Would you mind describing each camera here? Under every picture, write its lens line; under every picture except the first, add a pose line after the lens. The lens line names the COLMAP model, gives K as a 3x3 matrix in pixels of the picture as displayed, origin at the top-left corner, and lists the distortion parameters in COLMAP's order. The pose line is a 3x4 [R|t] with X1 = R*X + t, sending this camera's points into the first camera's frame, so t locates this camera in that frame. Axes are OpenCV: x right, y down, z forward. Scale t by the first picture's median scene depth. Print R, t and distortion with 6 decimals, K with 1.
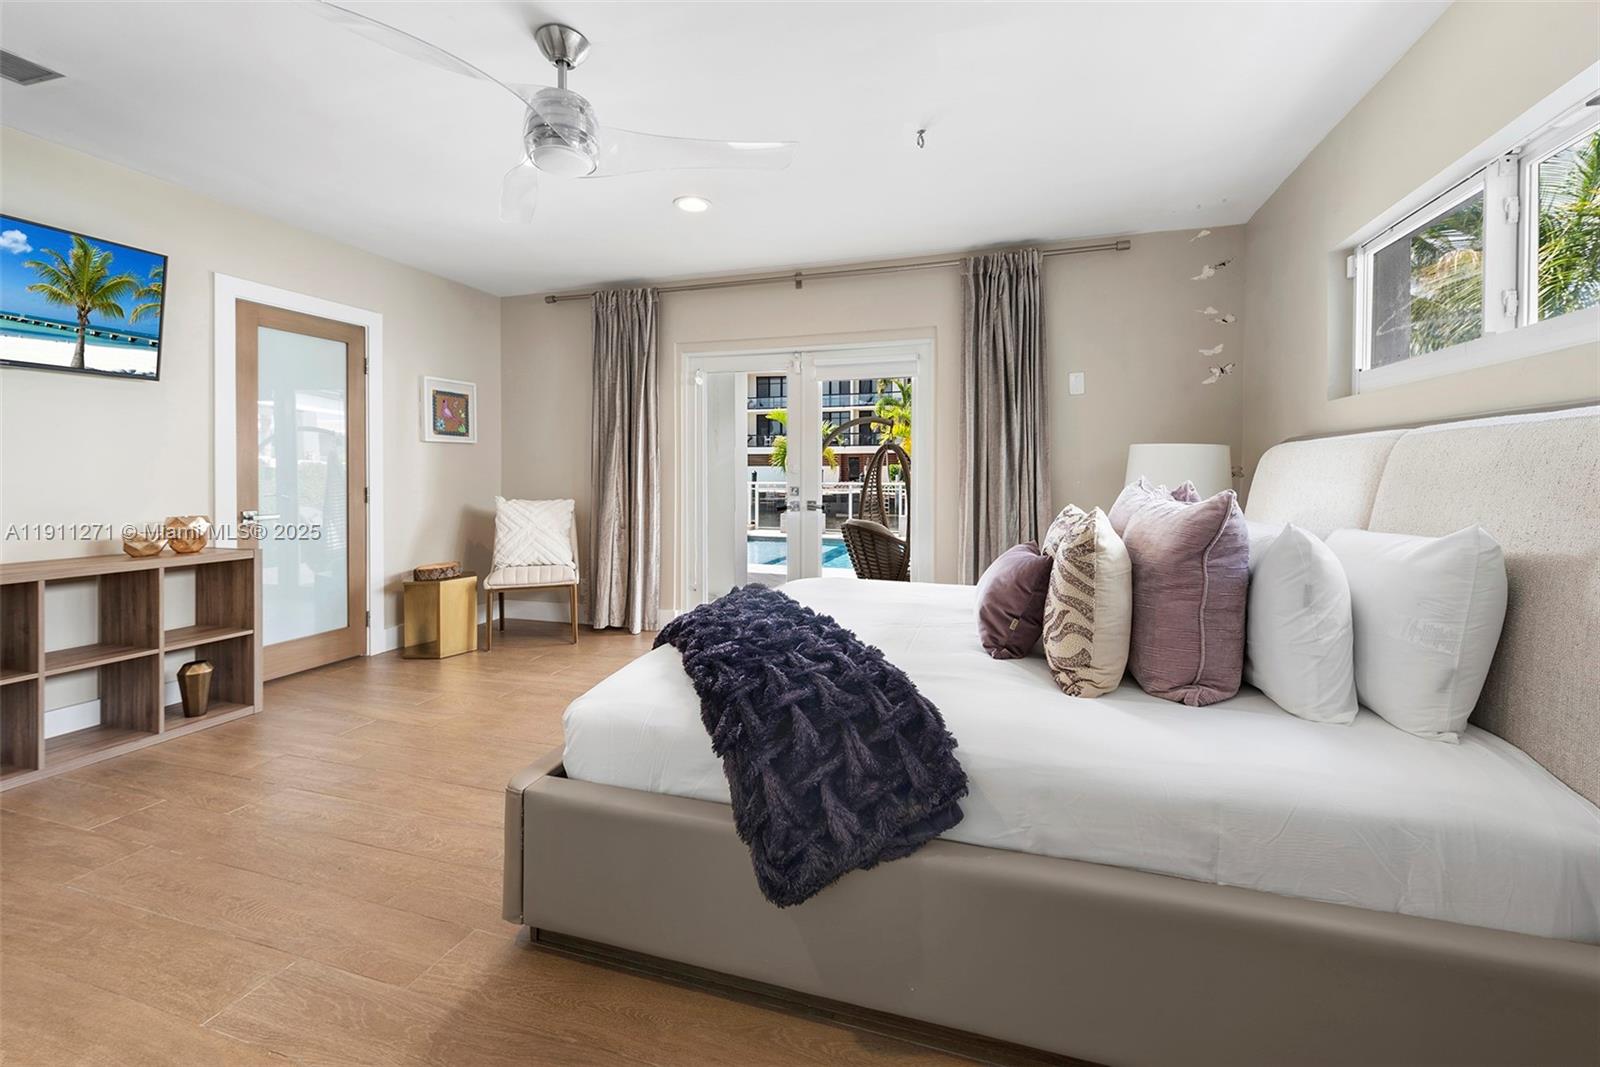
lens RADIAL K [[652.9, 0, 801.3], [0, 652.9, 480.6], [0, 0, 1]] dist [0.001879, 0.000253]
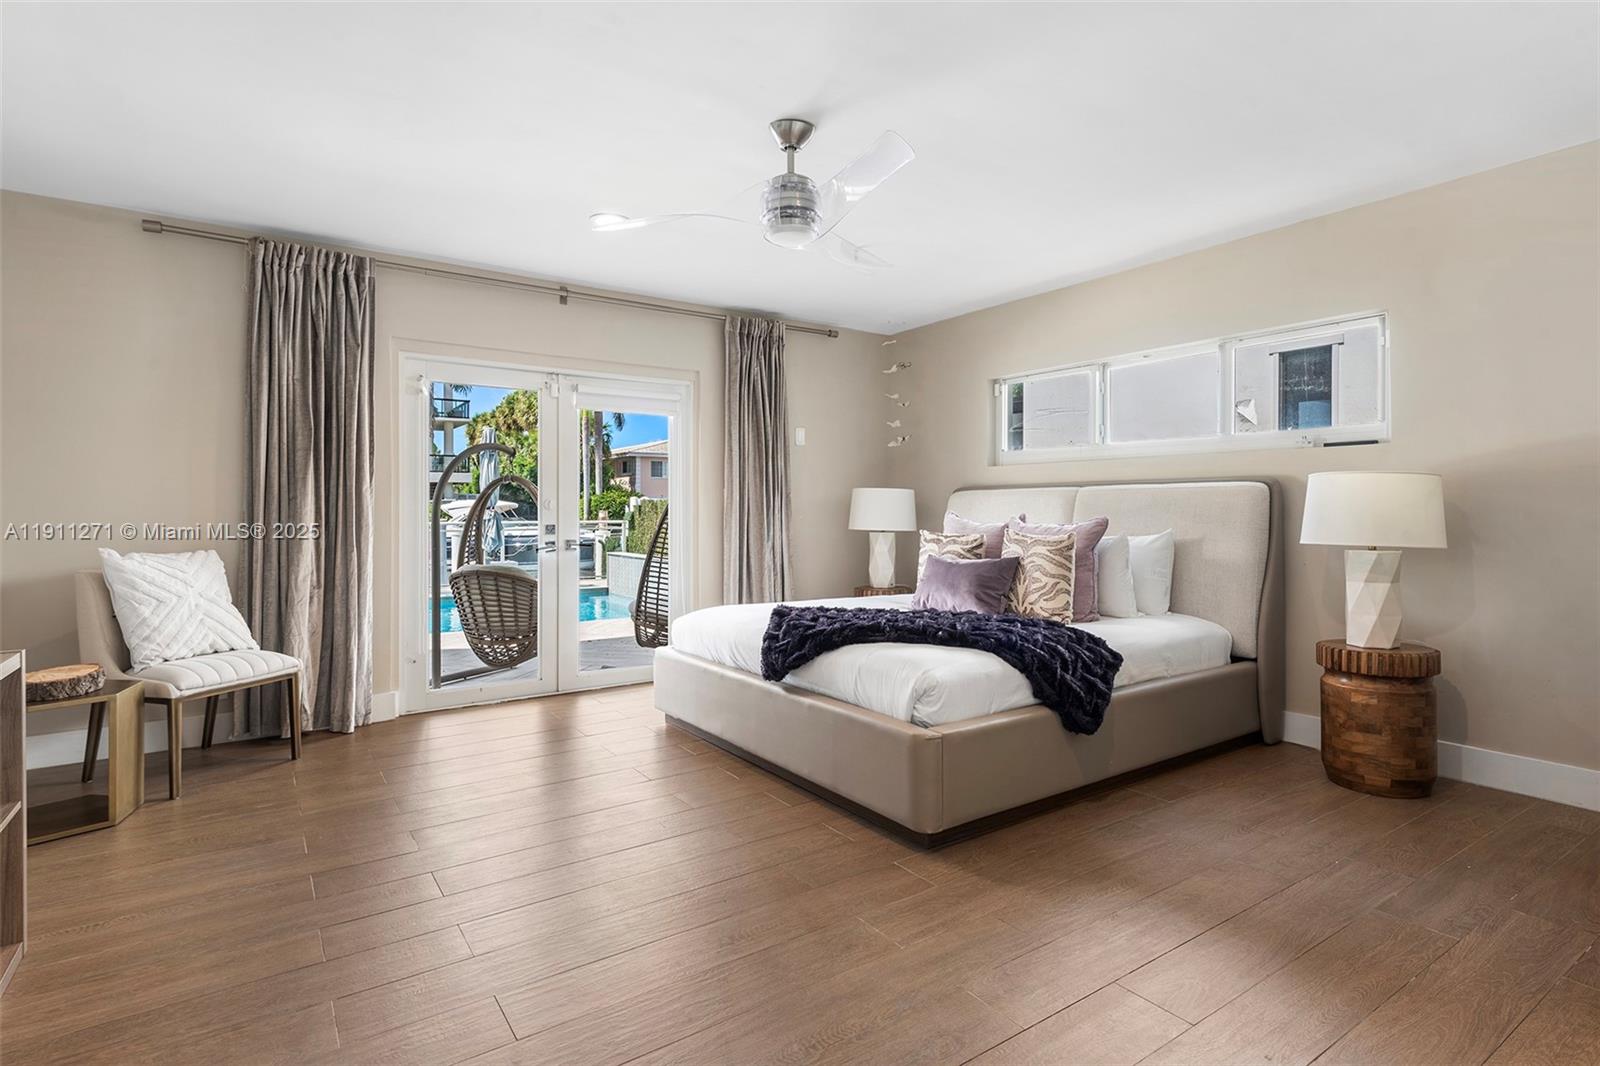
lens RADIAL K [[809.0, 0, 801.7], [0, 809.0, 508.1], [0, 0, 1]] dist [0.016353, -0.000315]
pose [[0.612890, 0.001795, 0.790166, -0.910596], [0.009121, 0.999915, -0.009347, 0.000674], [-0.790115, 0.012936, 0.612822, 0.075035]]
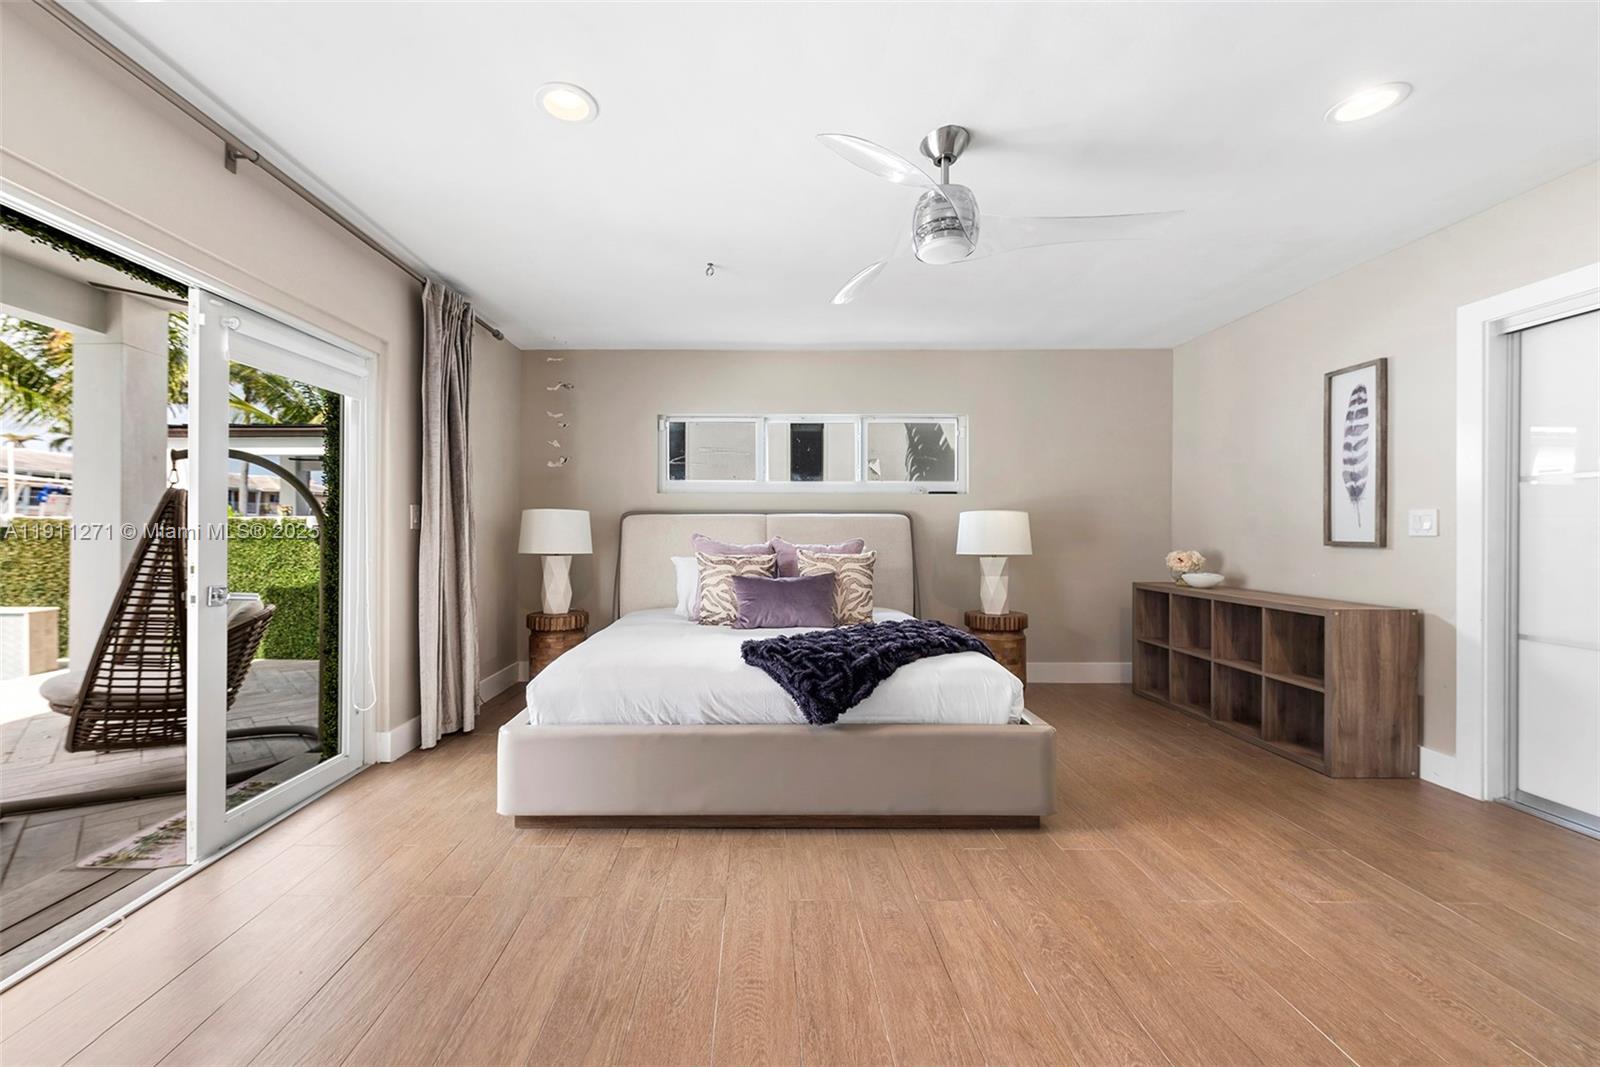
lens RADIAL K [[629.7, 0, 753.0], [0, 629.7, 528.8], [0, 0, 1]] dist [0.002427, 0.000297]
pose [[-0.293708, -0.000990, 0.955895, -0.794799], [0.008799, 0.999954, 0.003740, -0.018236], [-0.955855, 0.009509, -0.293686, 1.002454]]
